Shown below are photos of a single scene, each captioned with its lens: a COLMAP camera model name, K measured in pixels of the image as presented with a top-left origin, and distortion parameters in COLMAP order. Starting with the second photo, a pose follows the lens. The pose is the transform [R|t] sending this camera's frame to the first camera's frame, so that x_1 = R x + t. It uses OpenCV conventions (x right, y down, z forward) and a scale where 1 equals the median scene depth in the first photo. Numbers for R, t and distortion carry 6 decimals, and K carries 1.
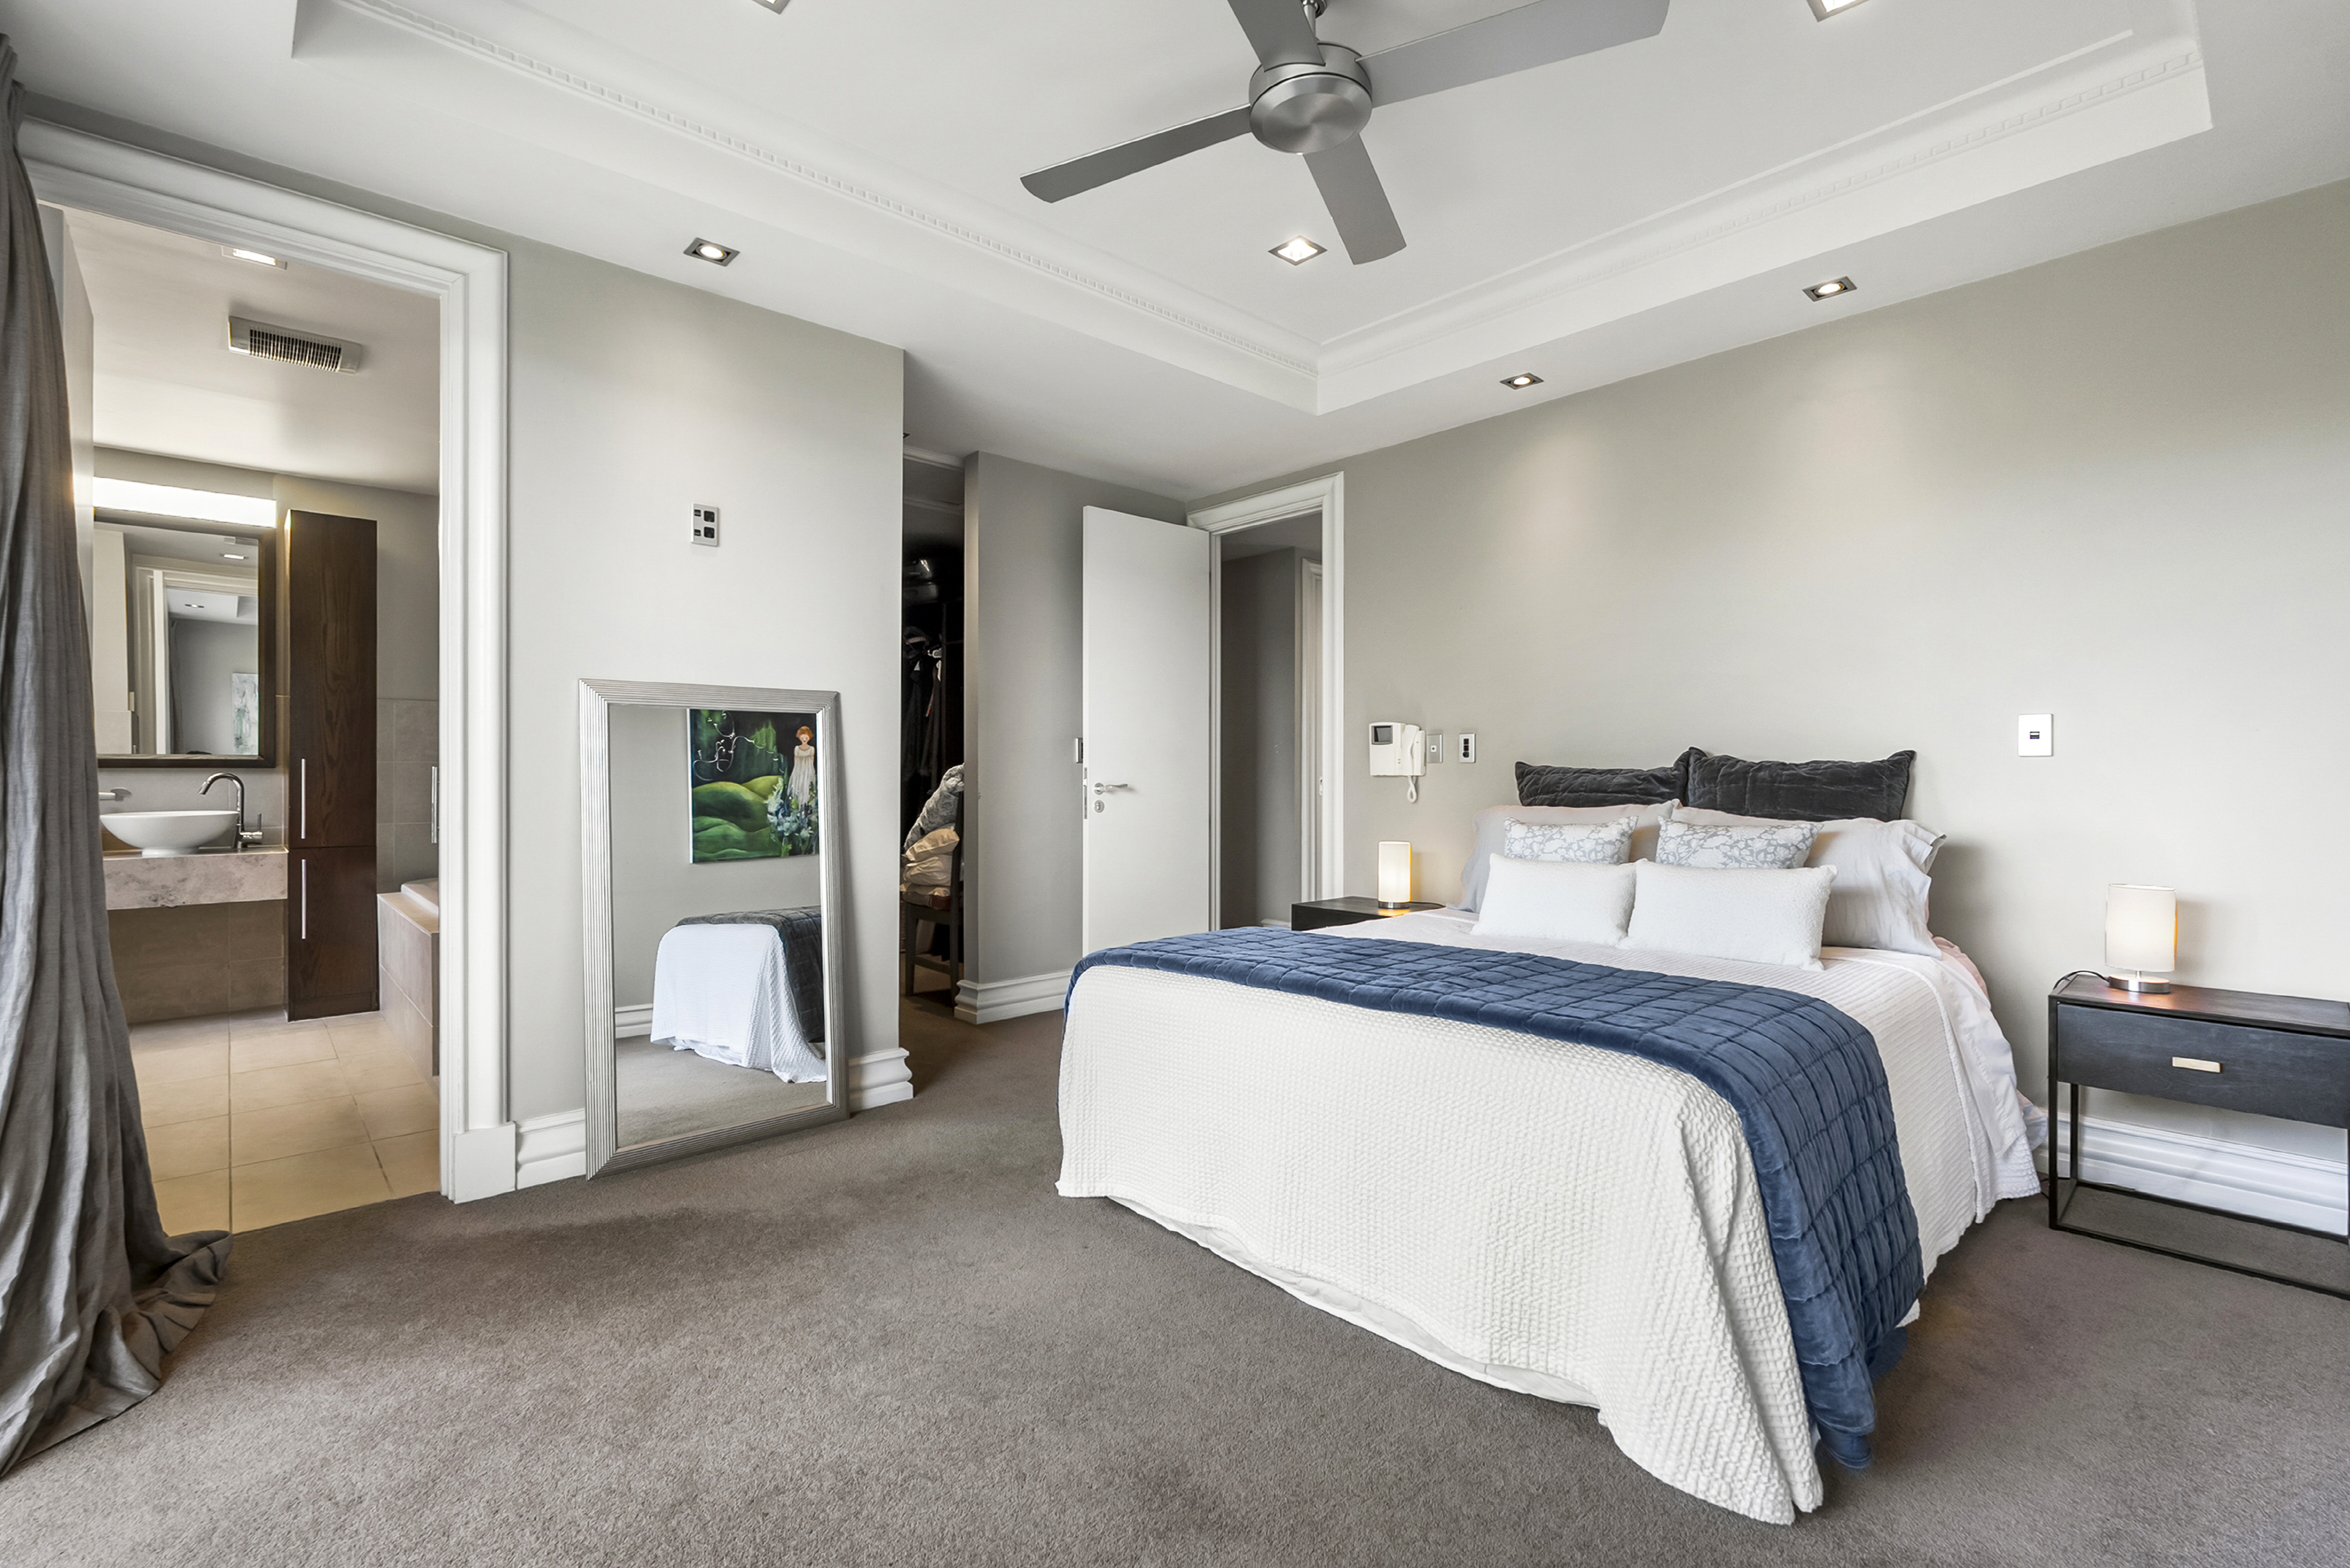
lens RADIAL K [[1042.6, 0, 1177.9], [0, 1042.6, 792.5], [0, 0, 1]] dist [-0.003857, 0.000771]
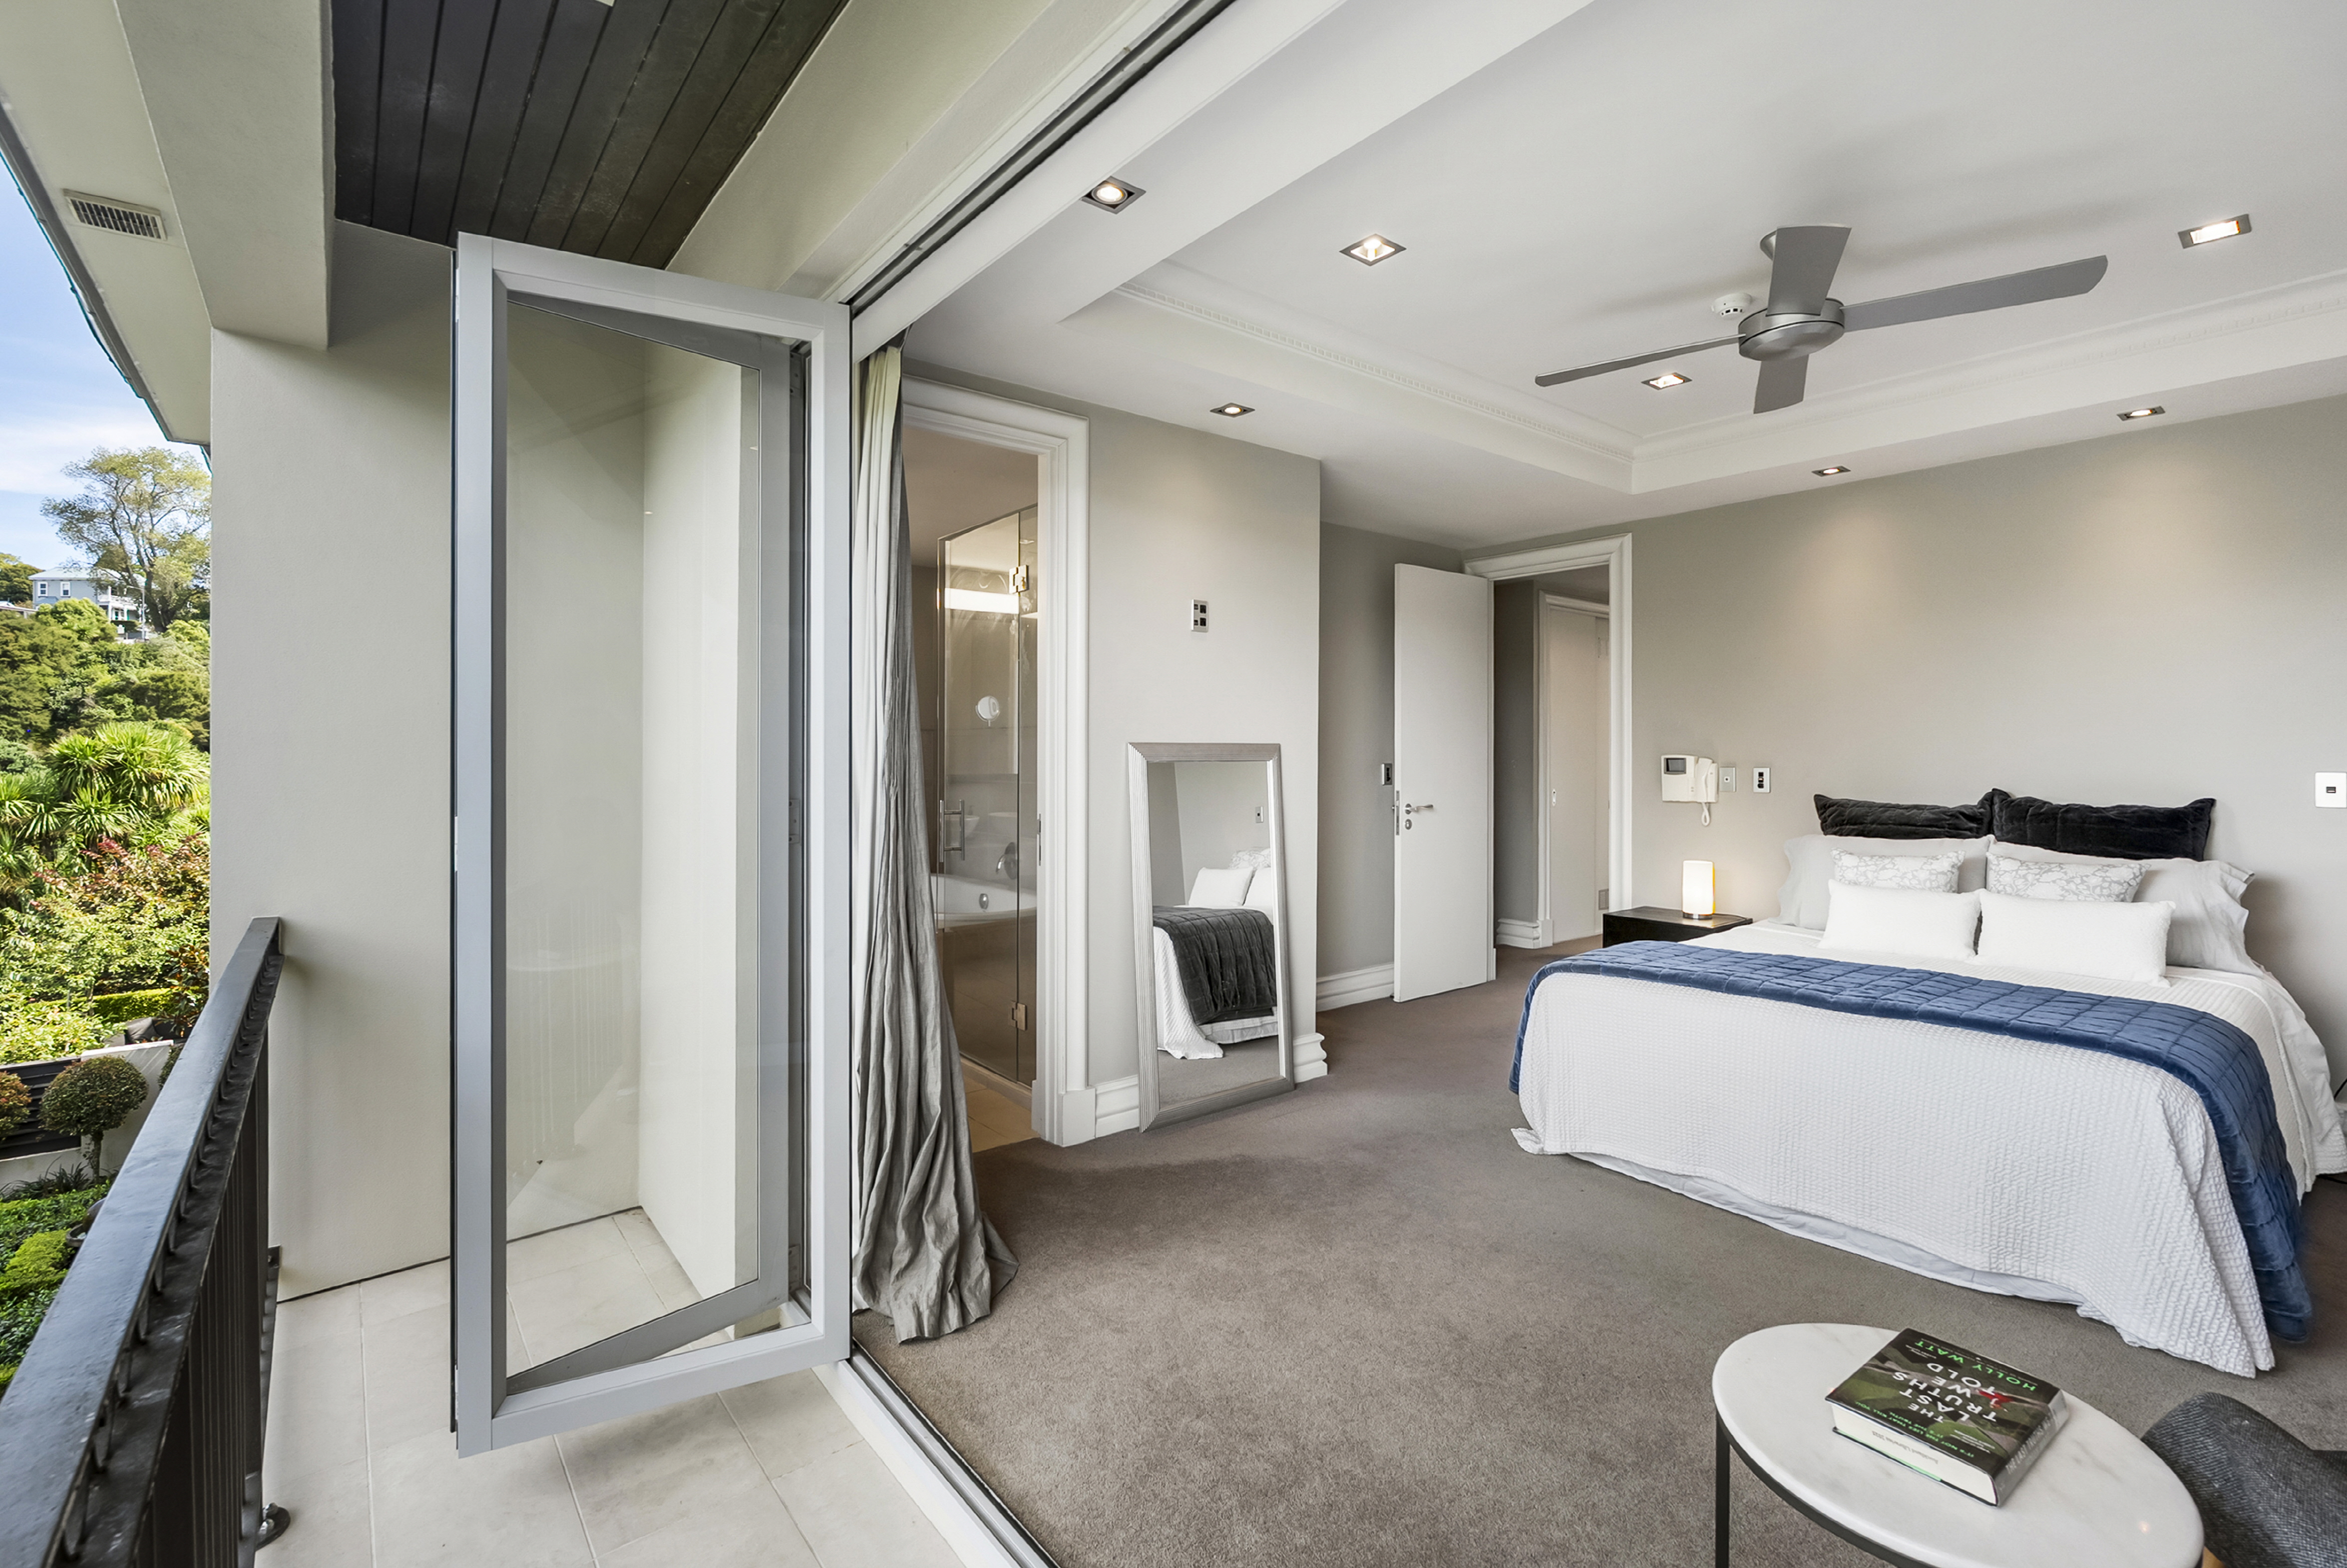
lens RADIAL K [[1041.4, 0, 1193.9], [0, 1041.4, 773.0], [0, 0, 1]] dist [-0.003857, 0.000771]
pose [[0.997907, 0.002797, -0.064613, -0.417870], [-0.002987, 0.999991, -0.002845, -0.069734], [0.064604, 0.003032, 0.997906, -0.284671]]
